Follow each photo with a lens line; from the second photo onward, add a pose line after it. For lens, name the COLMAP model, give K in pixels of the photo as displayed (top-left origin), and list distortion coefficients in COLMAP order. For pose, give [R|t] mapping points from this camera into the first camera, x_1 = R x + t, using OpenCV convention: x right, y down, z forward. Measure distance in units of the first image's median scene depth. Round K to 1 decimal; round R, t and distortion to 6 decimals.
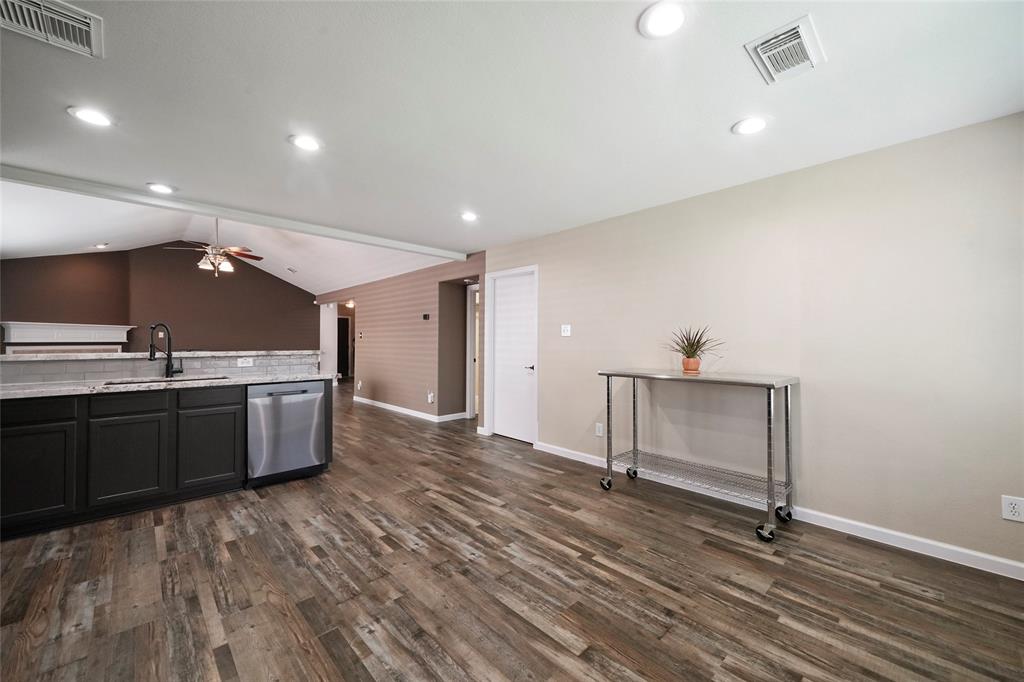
lens RADIAL K [[405.8, 0, 515.0], [0, 405.8, 337.4], [0, 0, 1]] dist [-0.002070, 0.000060]
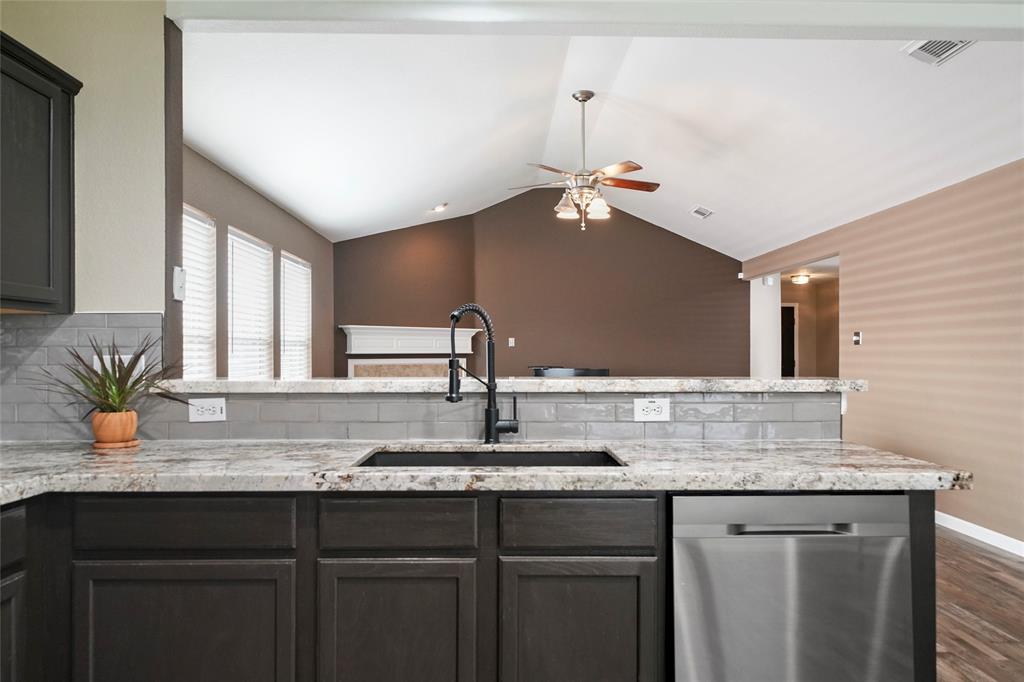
lens RADIAL K [[679.3, 0, 508.0], [0, 679.3, 344.4], [0, 0, 1]] dist [0.002872, 0.000730]
pose [[0.736595, -0.008198, -0.676285, -0.419181], [0.006246, 0.999966, -0.005319, 0.007036], [0.676306, -0.000306, 0.736621, 0.558566]]
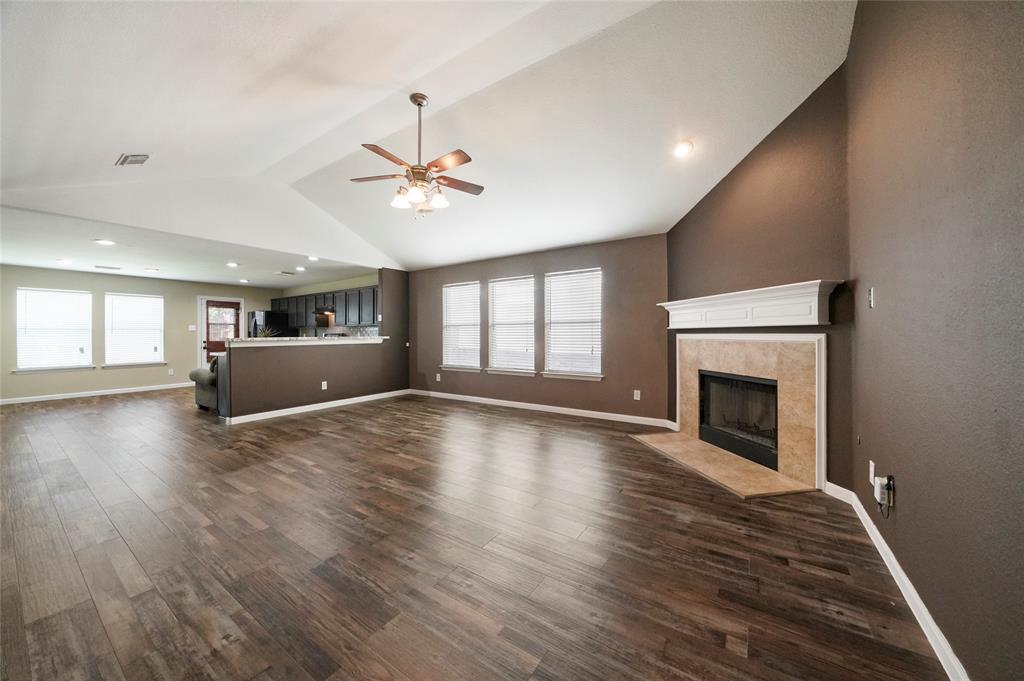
lens RADIAL K [[361.3, 0, 513.6], [0, 361.3, 336.0], [0, 0, 1]] dist [-0.001964, 0.000001]
pose [[-0.979069, 0.008299, -0.203360, -1.507811], [0.008682, 0.999962, -0.000994, 0.046341], [0.203344, -0.002739, -0.979103, 3.053149]]
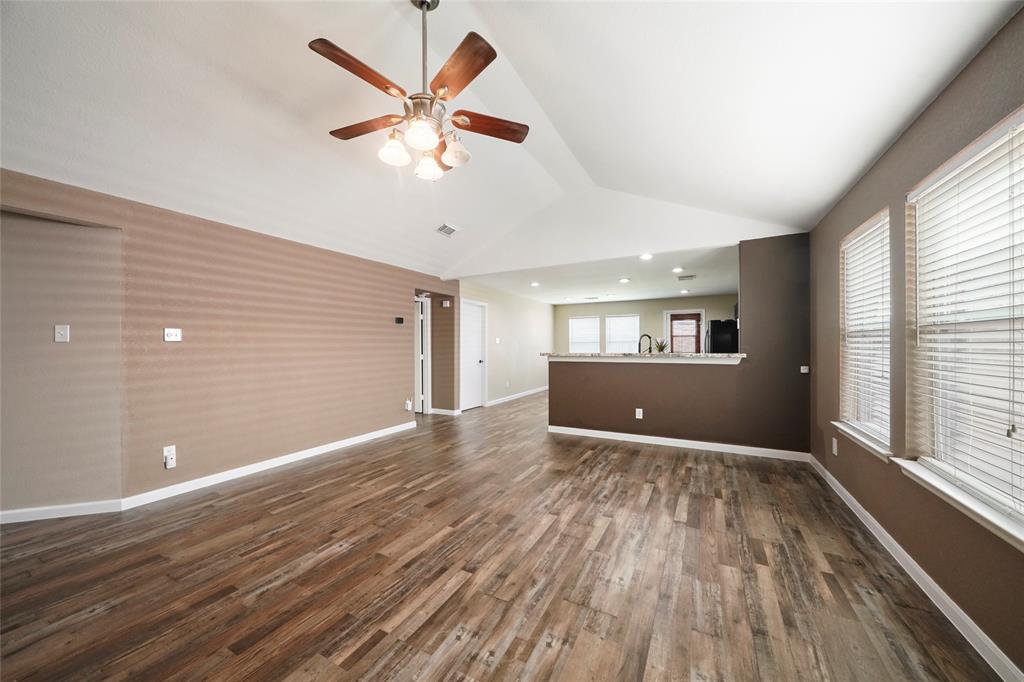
lens RADIAL K [[361.3, 0, 513.6], [0, 361.3, 336.5], [0, 0, 1]] dist [-0.001964, 0.000001]
pose [[-0.314533, 0.027289, 0.948854, -2.160038], [-0.000977, 0.999577, -0.029071, 0.019994], [-0.949246, -0.010071, -0.314374, 2.029124]]
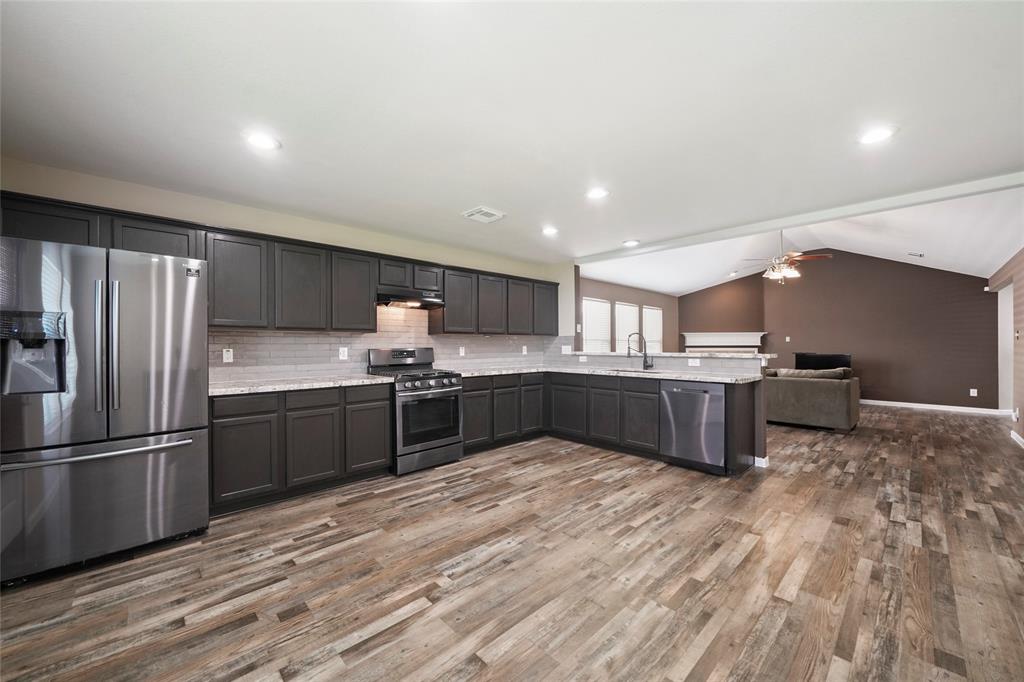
lens RADIAL K [[384.3, 0, 503.5], [0, 384.3, 343.3], [0, 0, 1]] dist [-0.003605, -0.000087]
pose [[-0.019343, -0.004315, -0.999804, 0.570381], [0.010259, 0.999937, -0.004514, 0.005755], [0.999760, -0.010345, -0.019298, 0.558075]]
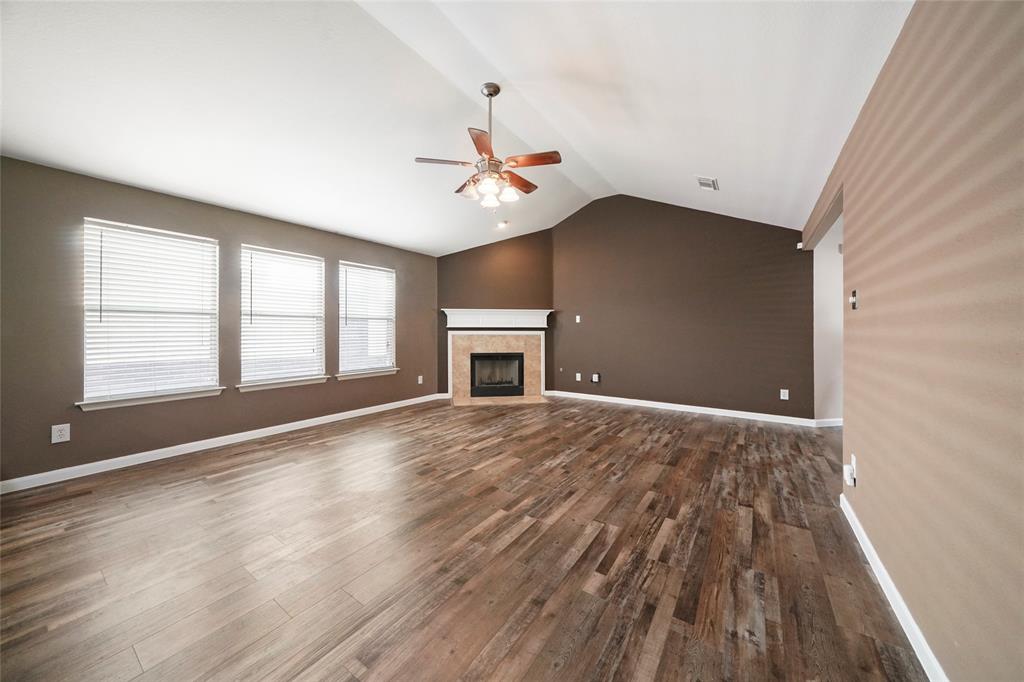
lens RADIAL K [[359.4, 0, 504.7], [0, 359.4, 327.1], [0, 0, 1]] dist [0.012522, -0.000012]
pose [[0.193575, -0.007602, -0.981056, -0.450587], [0.005644, 0.999962, -0.006635, 0.037322], [0.981069, -0.004253, 0.193611, 1.811818]]
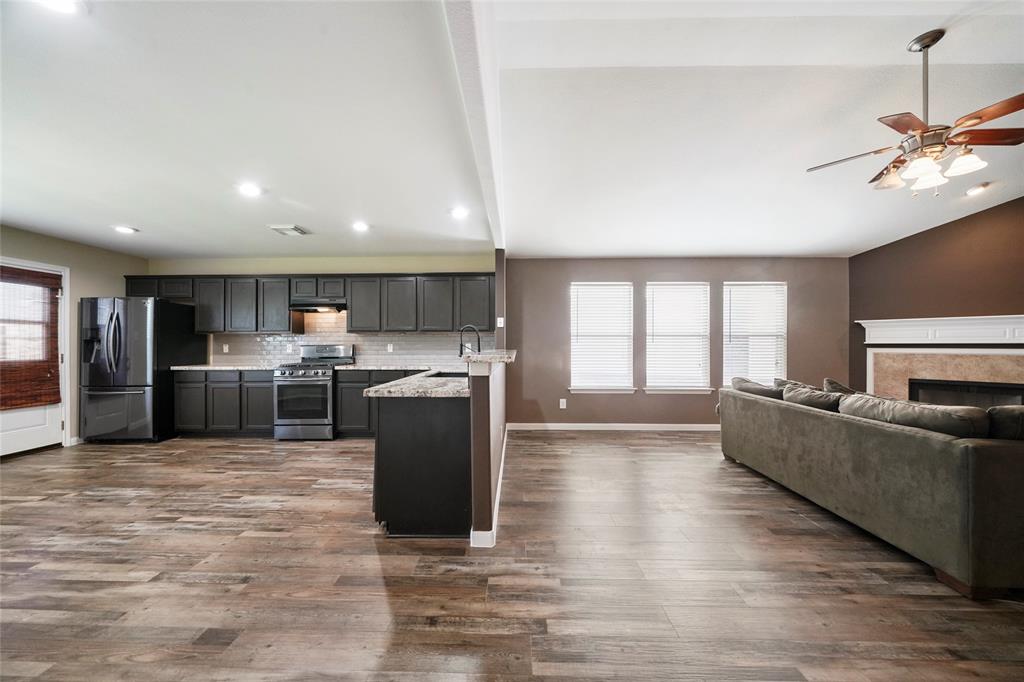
lens RADIAL K [[355.5, 0, 502.5], [0, 355.5, 344.0], [0, 0, 1]] dist [-0.013389, 0.002251]
pose [[-0.713582, 0.000402, -0.700571, -0.232602], [0.006324, 0.999963, -0.005868, 0.024838], [0.700543, -0.008618, -0.713558, 1.866732]]
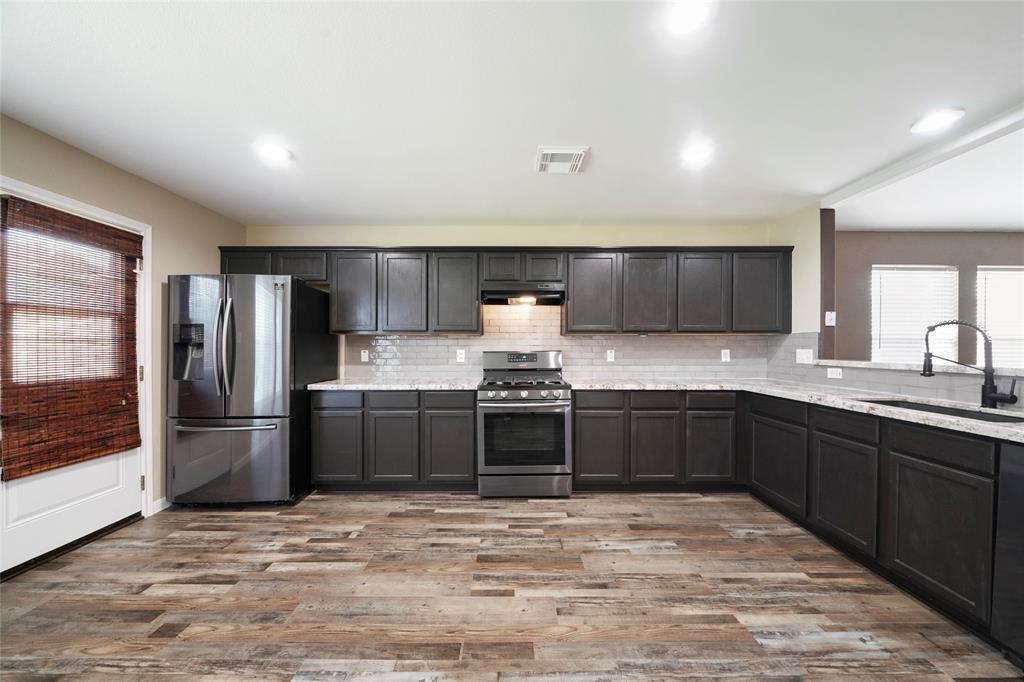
lens RADIAL K [[353.5, 0, 513.8], [0, 353.5, 353.1], [0, 0, 1]] dist [-0.002216, -0.000344]
pose [[-0.692428, 0.008506, -0.721437, 0.023631], [0.004163, 0.999961, 0.007794, 0.012079], [0.721475, 0.002393, -0.692436, 0.912973]]
